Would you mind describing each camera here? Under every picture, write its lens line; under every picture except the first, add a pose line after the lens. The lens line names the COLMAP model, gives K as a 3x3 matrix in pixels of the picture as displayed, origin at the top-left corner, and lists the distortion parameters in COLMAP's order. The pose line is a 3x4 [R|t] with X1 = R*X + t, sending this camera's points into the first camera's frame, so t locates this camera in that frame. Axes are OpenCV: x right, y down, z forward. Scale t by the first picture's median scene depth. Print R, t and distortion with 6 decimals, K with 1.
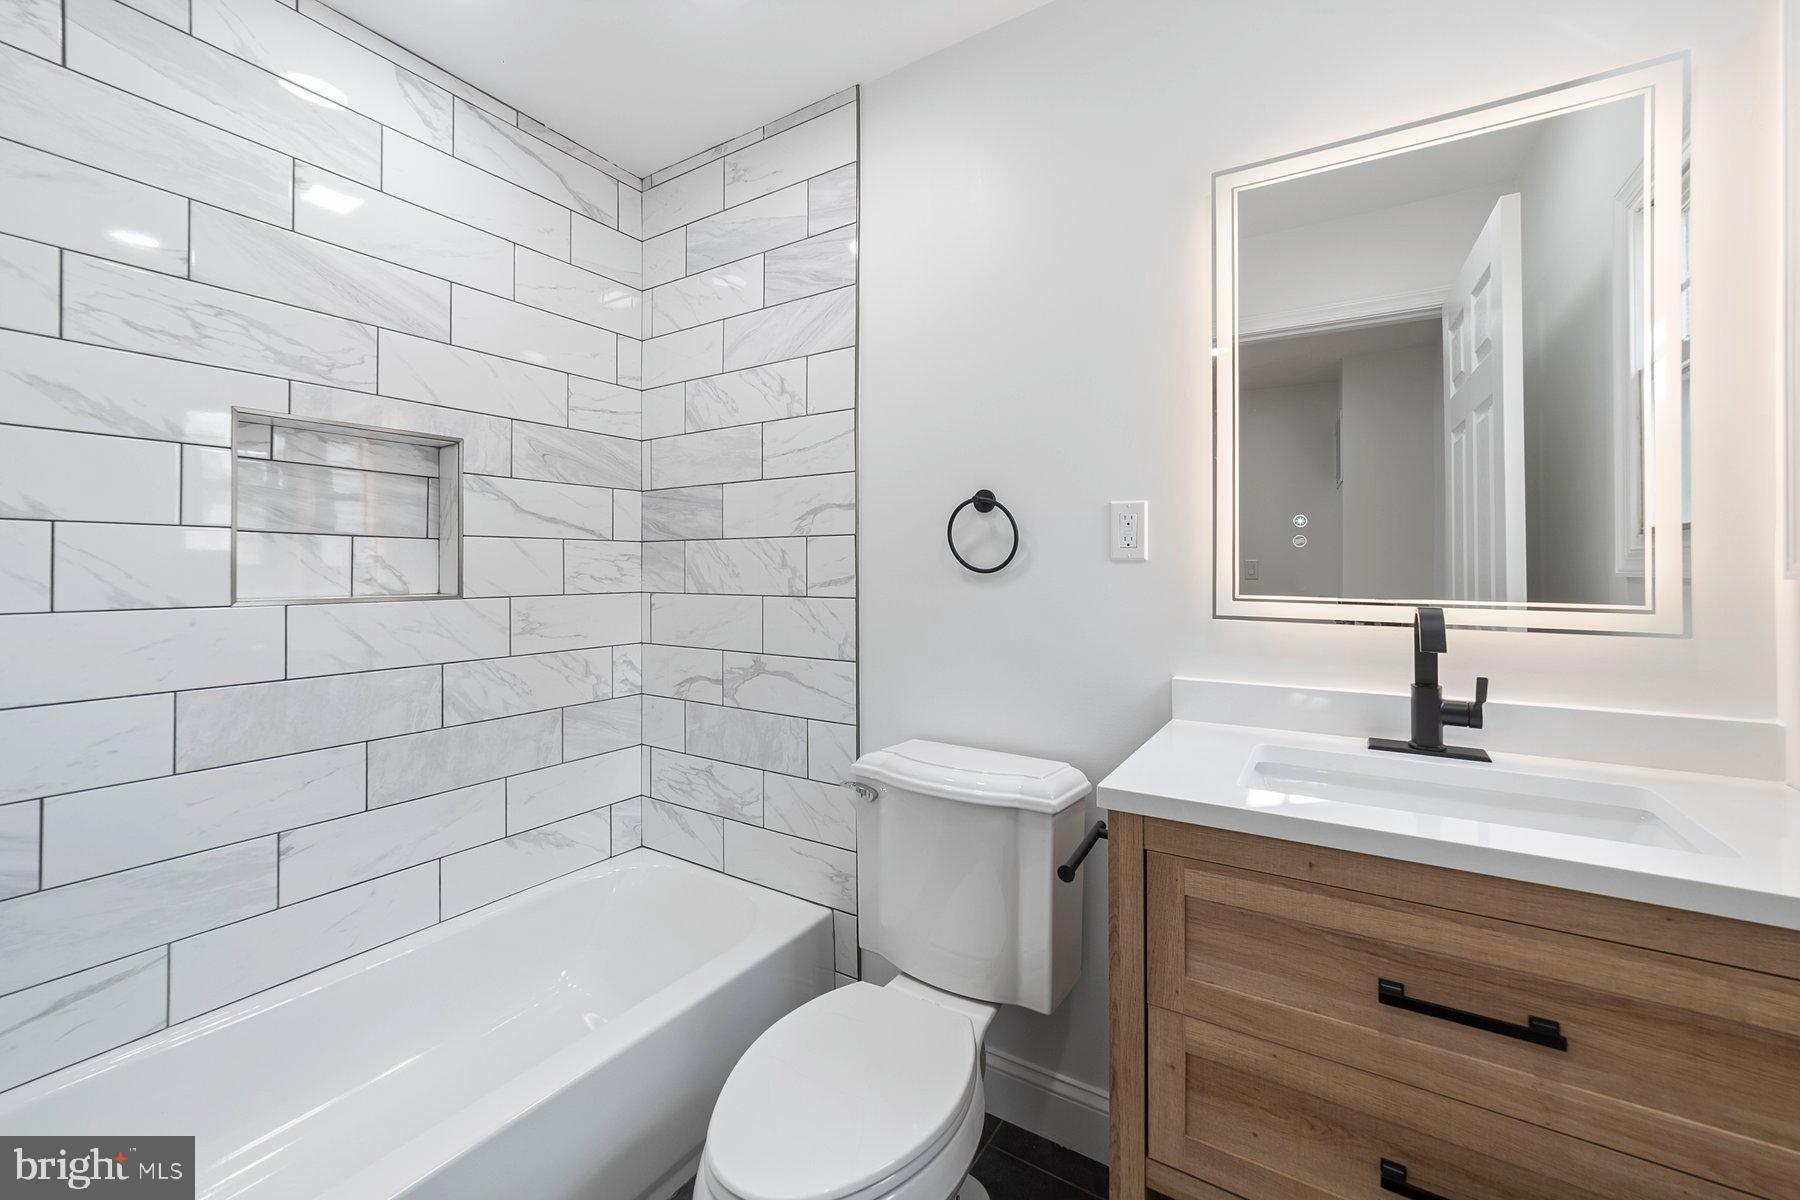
lens RADIAL K [[711.7, 0, 921.8], [0, 711.7, 583.0], [0, 0, 1]] dist [-0.019774, 0.007991]
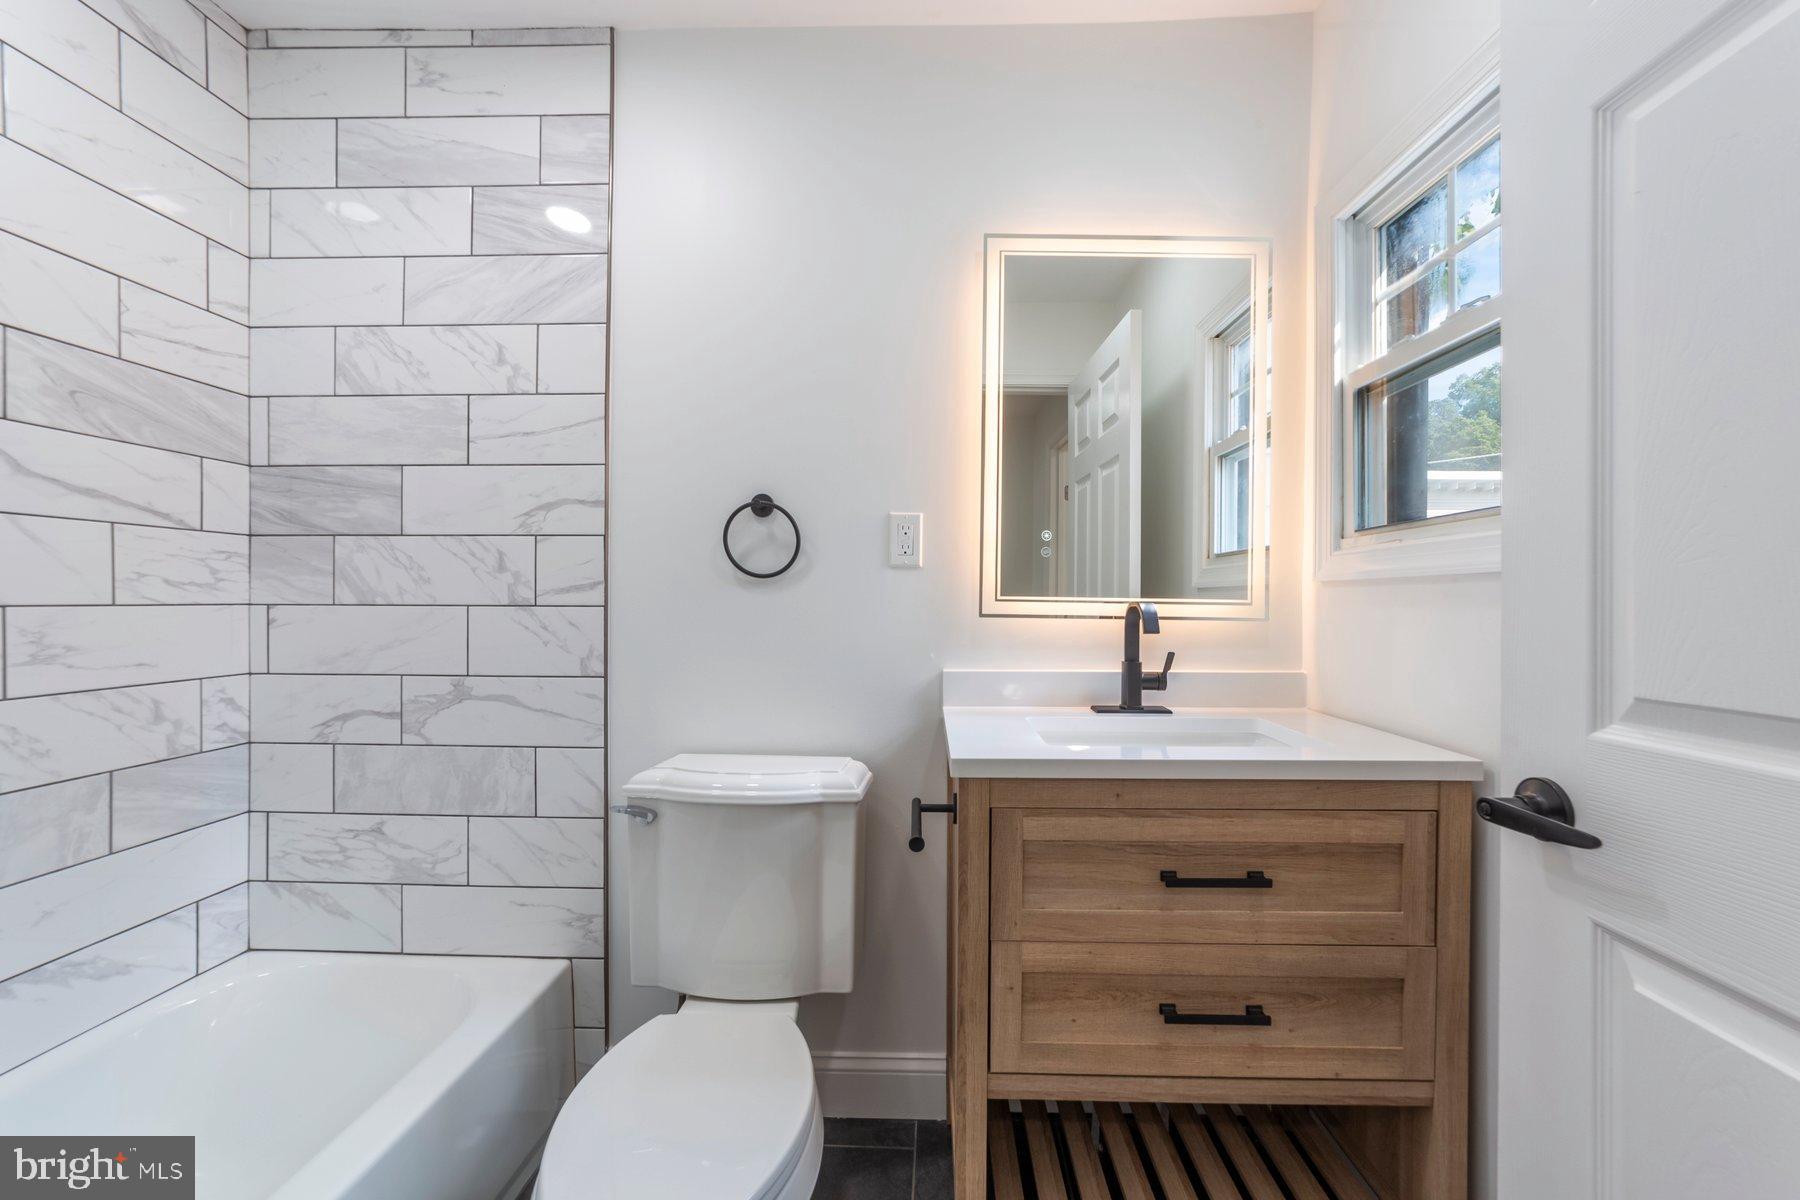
lens RADIAL K [[686.9, 0, 914.0], [0, 686.9, 622.2], [0, 0, 1]] dist [-0.017367, 0.008042]
pose [[0.863866, -0.013403, 0.503544, -0.193157], [0.006174, 0.999853, 0.016021, 0.030661], [-0.503684, -0.010731, 0.863821, 0.055876]]
